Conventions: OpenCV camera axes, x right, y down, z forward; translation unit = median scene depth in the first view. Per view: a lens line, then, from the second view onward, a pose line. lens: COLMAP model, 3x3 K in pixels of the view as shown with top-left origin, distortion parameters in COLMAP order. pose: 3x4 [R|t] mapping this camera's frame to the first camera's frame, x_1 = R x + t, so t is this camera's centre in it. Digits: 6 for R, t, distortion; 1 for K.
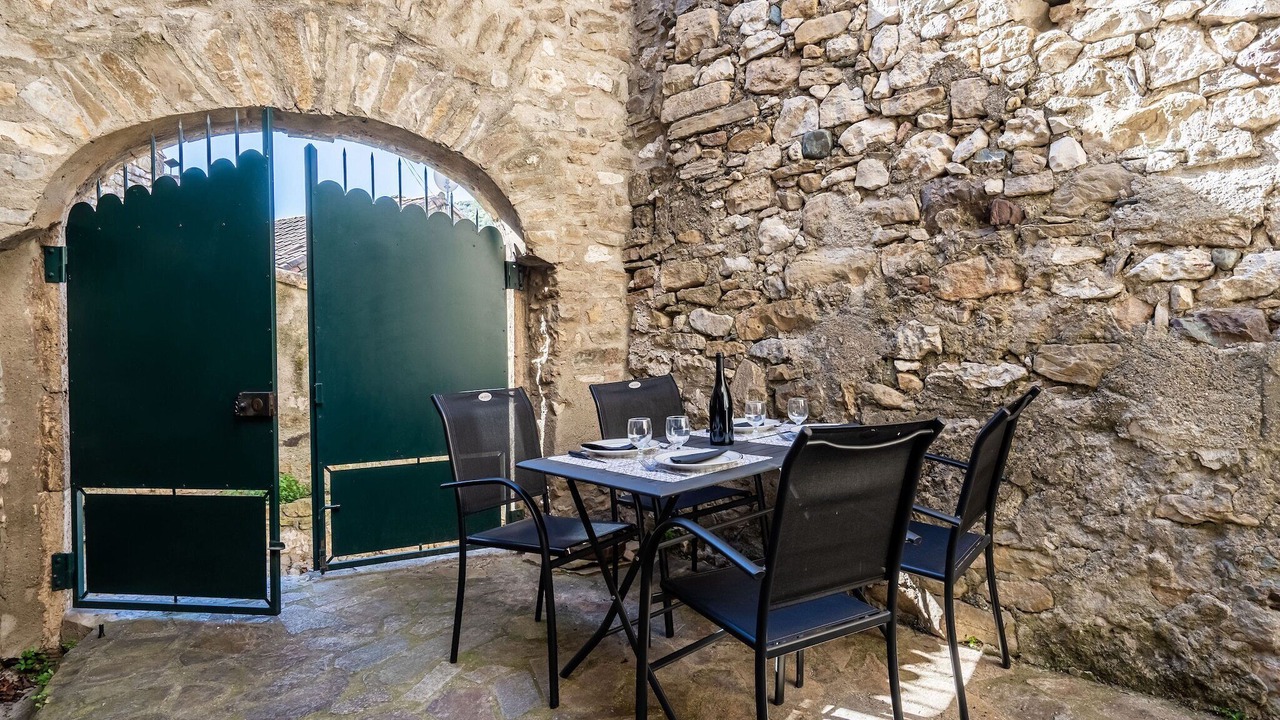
lens RADIAL K [[719.4, 0, 644.3], [0, 719.4, 355.8], [0, 0, 1]] dist [0.009414, -0.001643]
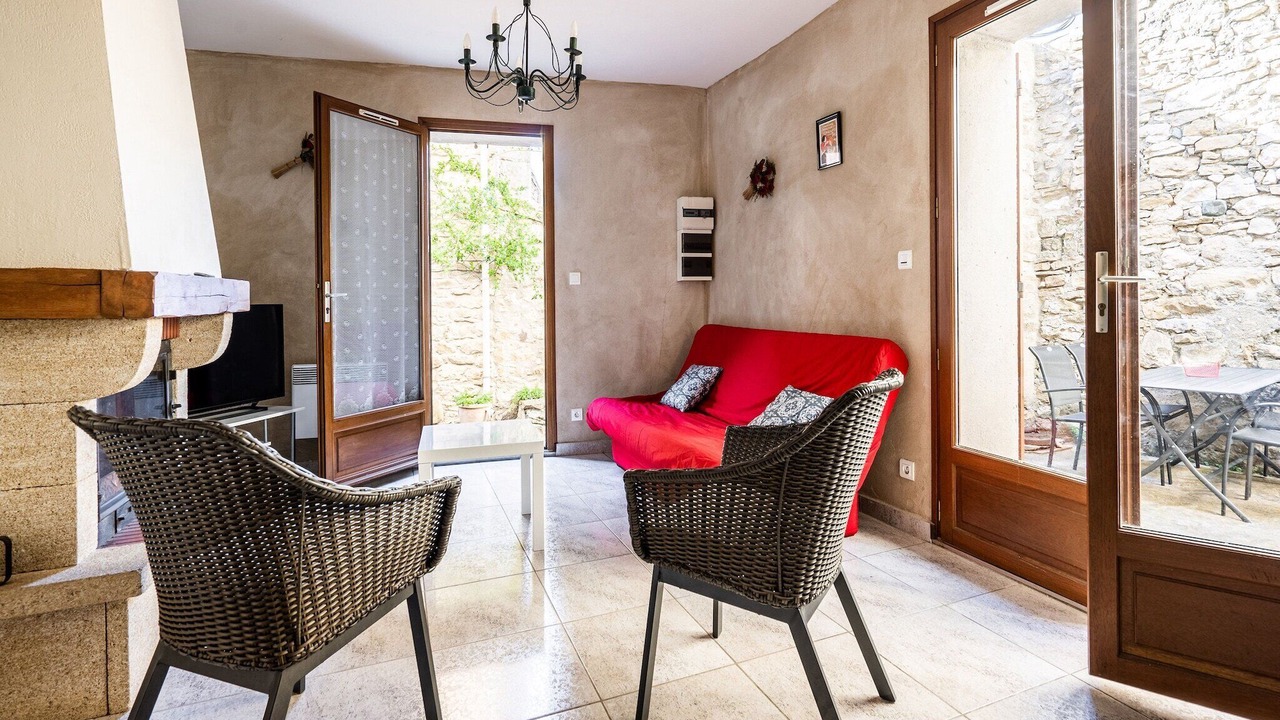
lens RADIAL K [[601.6, 0, 626.0], [0, 601.6, 309.2], [0, 0, 1]] dist [-0.003919, -0.000039]
pose [[0.977743, -0.003503, -0.209779, -0.881669], [-0.000385, 0.999829, -0.018492, -0.019983], [0.209808, 0.018161, 0.977574, -0.744377]]
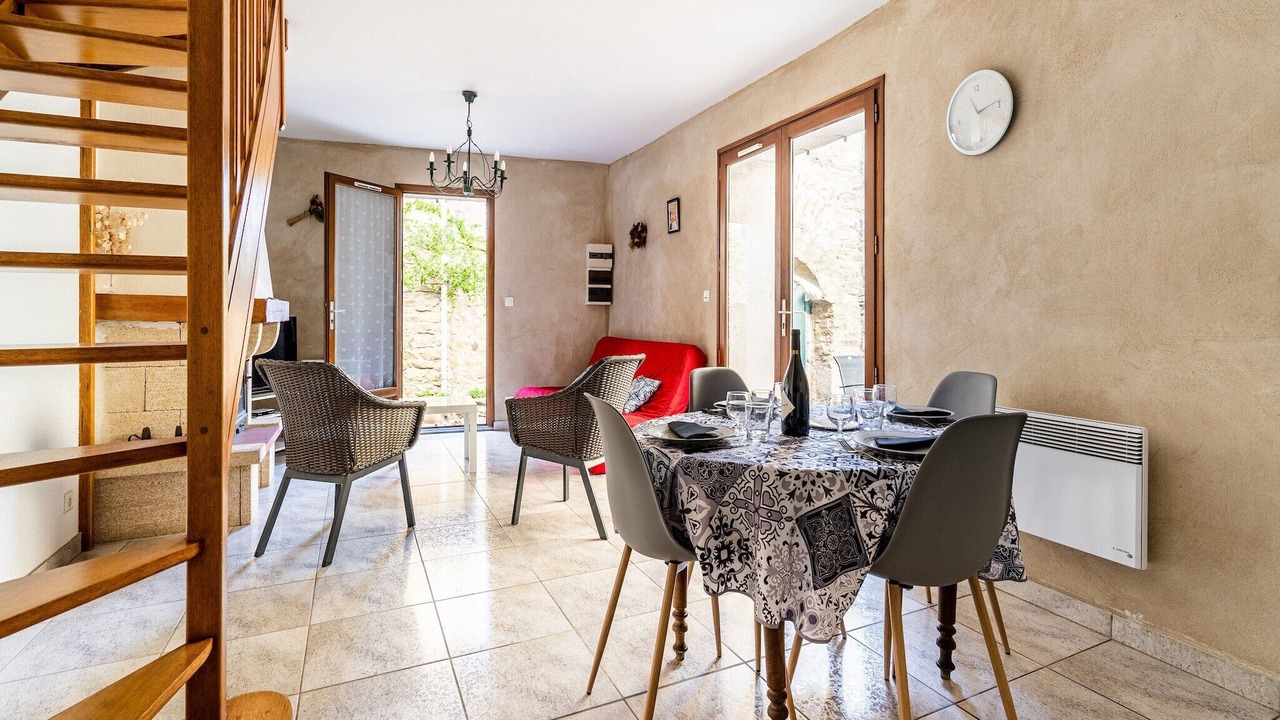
lens RADIAL K [[601.6, 0, 626.9], [0, 601.6, 332.8], [0, 0, 1]] dist [-0.003919, -0.000039]
pose [[0.988799, 0.014177, -0.148578, -0.616023], [-0.015903, 0.999819, -0.010434, -0.002633], [0.148403, 0.012680, 0.988846, -1.279057]]
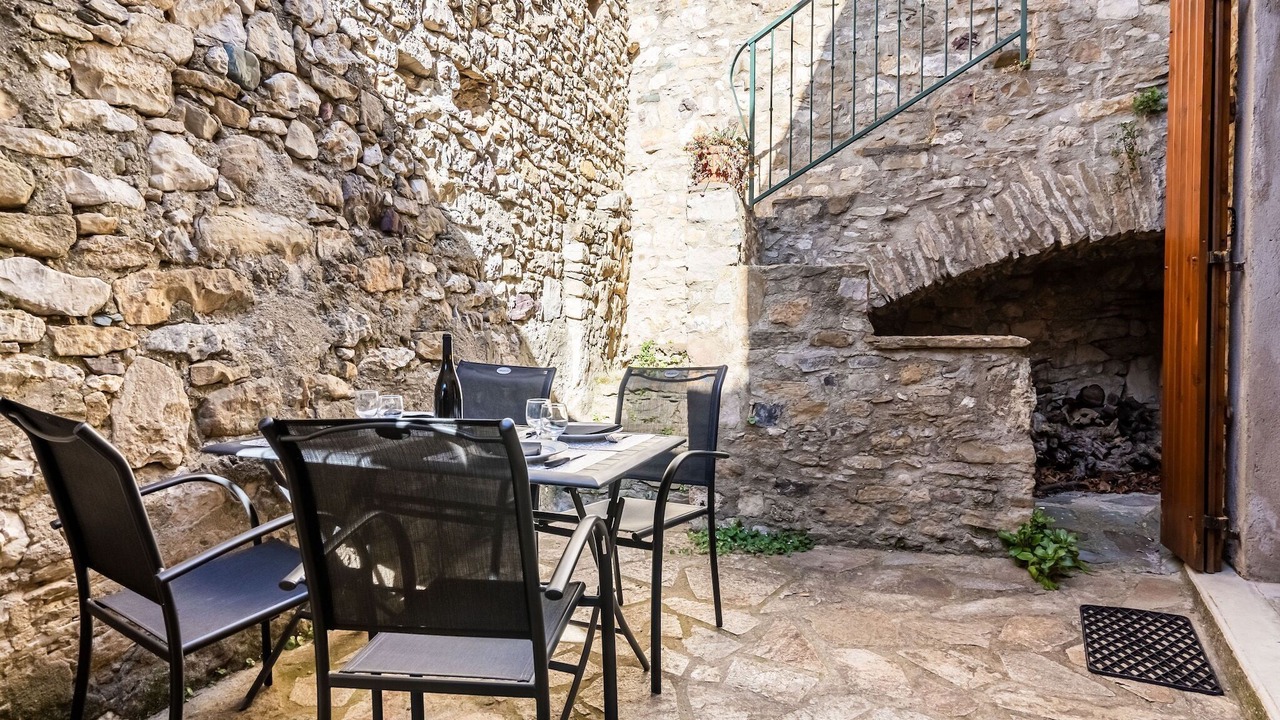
lens RADIAL K [[696.2, 0, 637.3], [0, 696.2, 353.5], [0, 0, 1]] dist [-0.004173, -0.000404]
pose [[-0.453792, -0.019908, 0.890885, -0.625209], [0.024337, 0.999101, 0.034723, -0.008946], [-0.890775, 0.037438, -0.452899, 1.003011]]
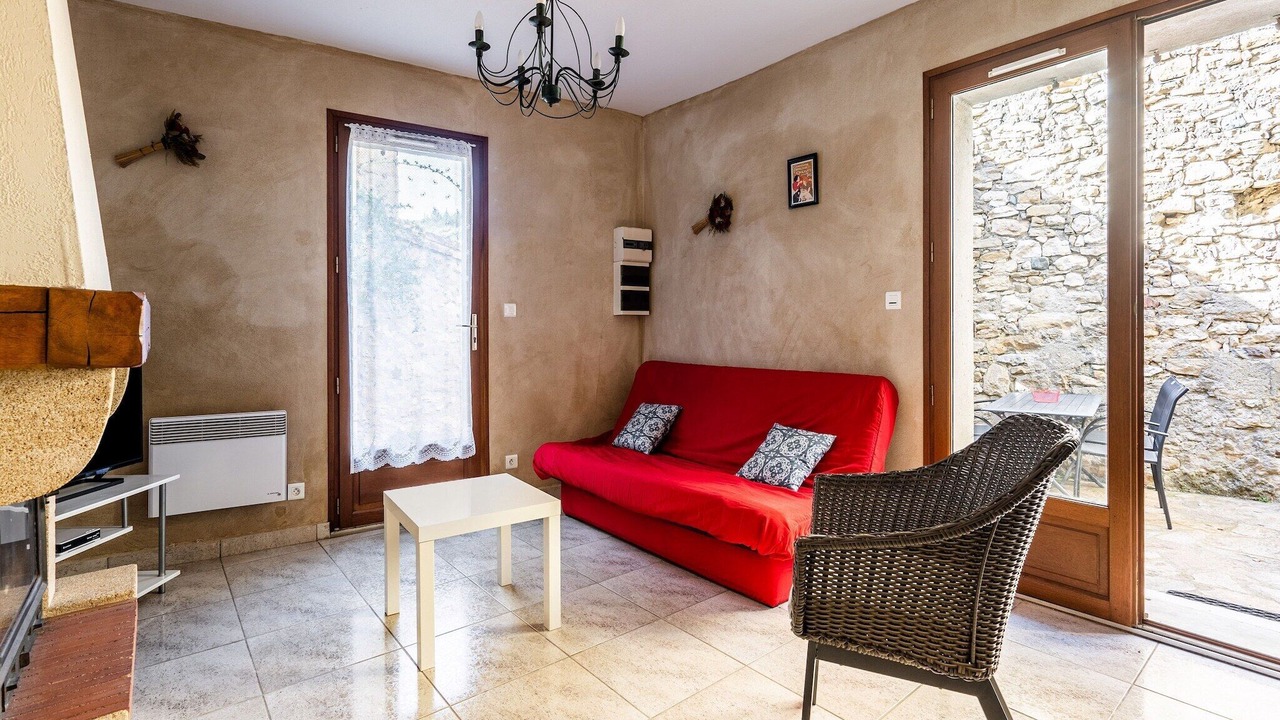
lens RADIAL K [[601.6, 0, 632.0], [0, 601.6, 337.7], [0, 0, 1]] dist [-0.003919, -0.000039]
pose [[0.994832, 0.002000, 0.101511, -1.183922], [0.000457, 0.999708, -0.024166, -0.030363], [-0.101529, 0.024088, 0.994541, -0.667203]]
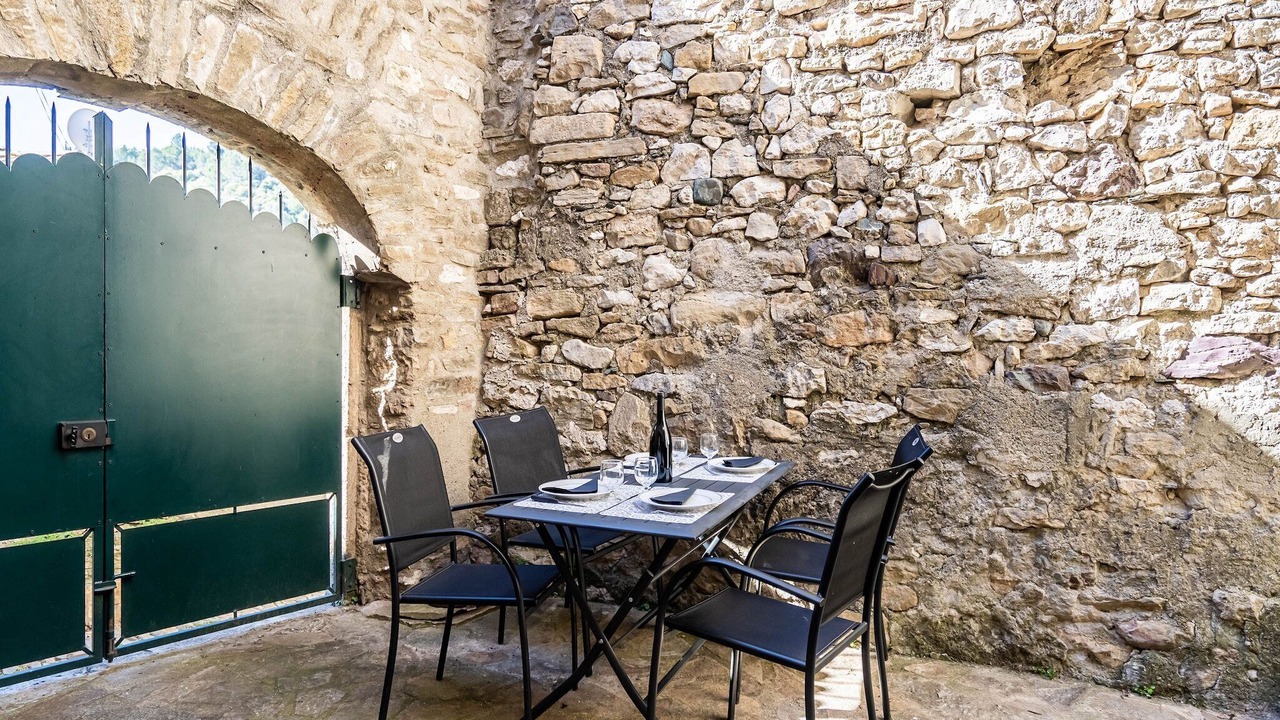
lens RADIAL K [[775.6, 0, 638.6], [0, 775.6, 368.1], [0, 0, 1]] dist [0.004075, 0.001595]
pose [[0.916818, 0.016831, 0.398951, -0.313779], [-0.017896, 0.999839, -0.001053, -0.032232], [-0.398905, -0.006174, 0.916972, -0.005988]]
